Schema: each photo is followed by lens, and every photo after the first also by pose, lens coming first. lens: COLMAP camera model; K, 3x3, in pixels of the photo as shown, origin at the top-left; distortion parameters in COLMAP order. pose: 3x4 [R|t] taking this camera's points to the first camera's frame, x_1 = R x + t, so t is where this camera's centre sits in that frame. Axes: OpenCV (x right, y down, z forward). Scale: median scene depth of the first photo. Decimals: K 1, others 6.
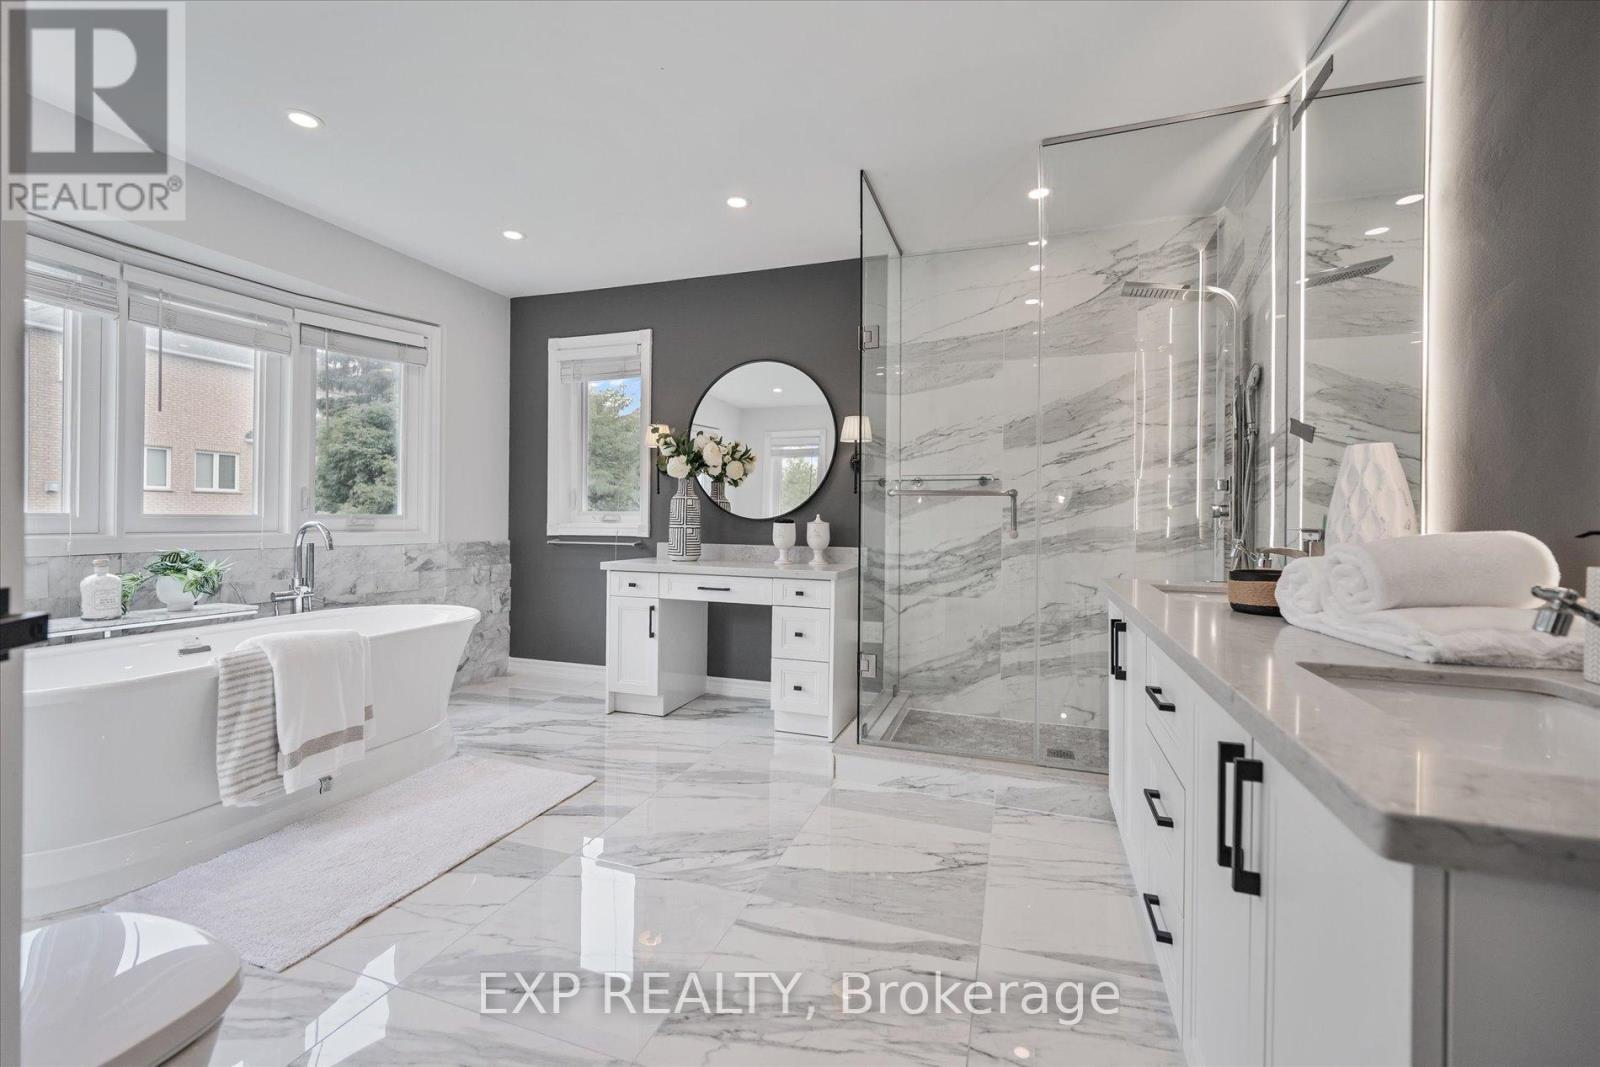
lens RADIAL K [[637.5, 0, 783.4], [0, 637.5, 522.6], [0, 0, 1]] dist [0.000001, 0.000693]
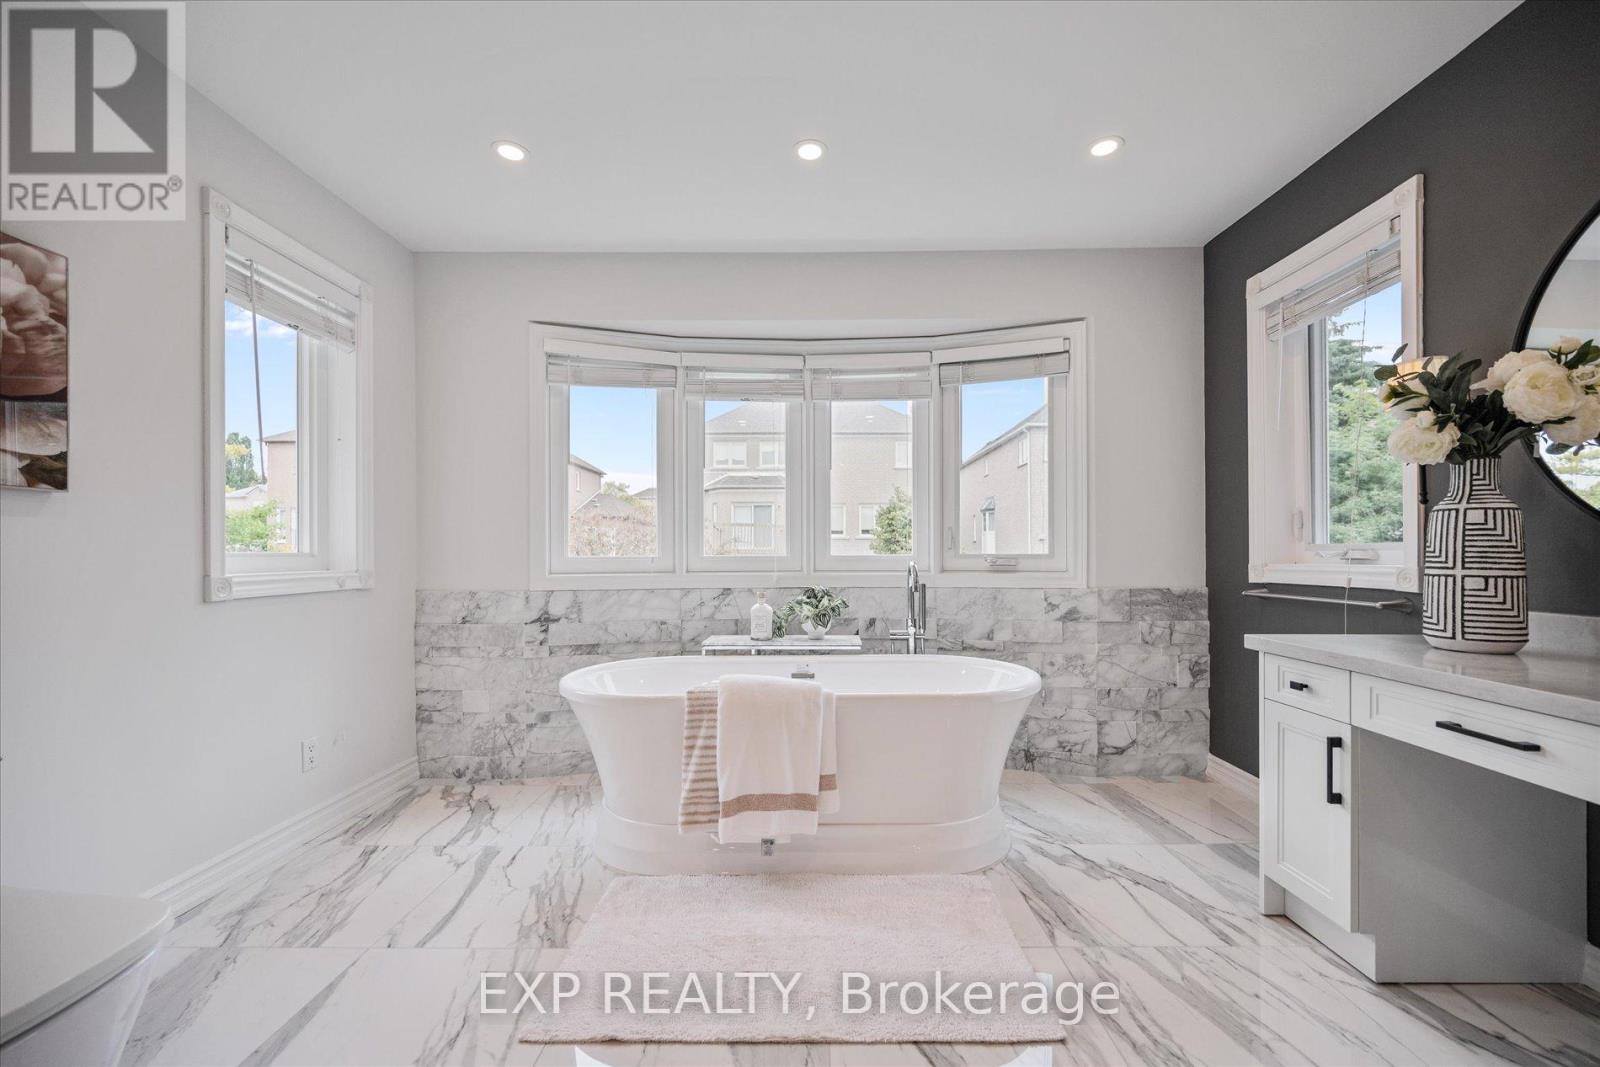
lens RADIAL K [[637.5, 0, 823.9], [0, 637.5, 551.0], [0, 0, 1]] dist [0.000001, 0.000693]
pose [[0.345967, -0.015470, -0.938119, 0.112480], [0.000584, 0.999867, -0.016273, -0.002015], [0.938246, 0.005082, 0.345930, 0.466525]]
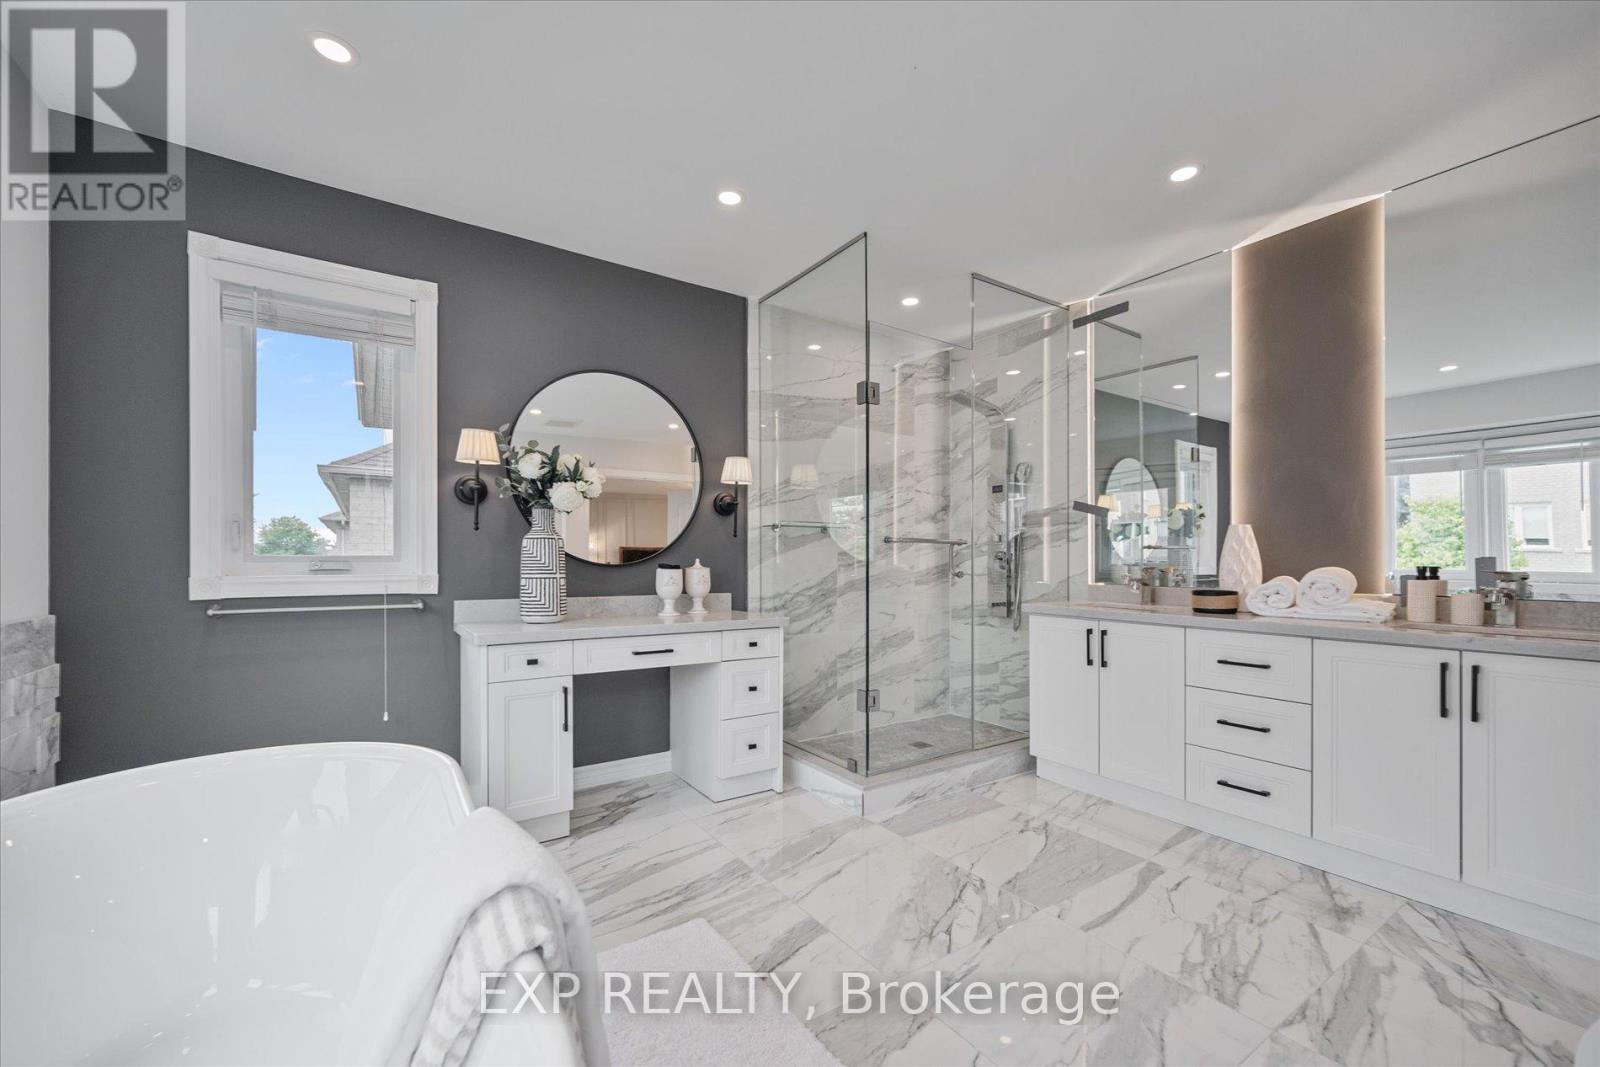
lens RADIAL K [[637.5, 0, 787.4], [0, 637.5, 564.6], [0, 0, 1]] dist [0.000001, 0.000693]
pose [[0.611784, -0.013783, 0.790905, -0.614343], [0.009284, 0.999904, 0.010244, -0.013354], [-0.790971, 0.001076, 0.611853, 0.354013]]
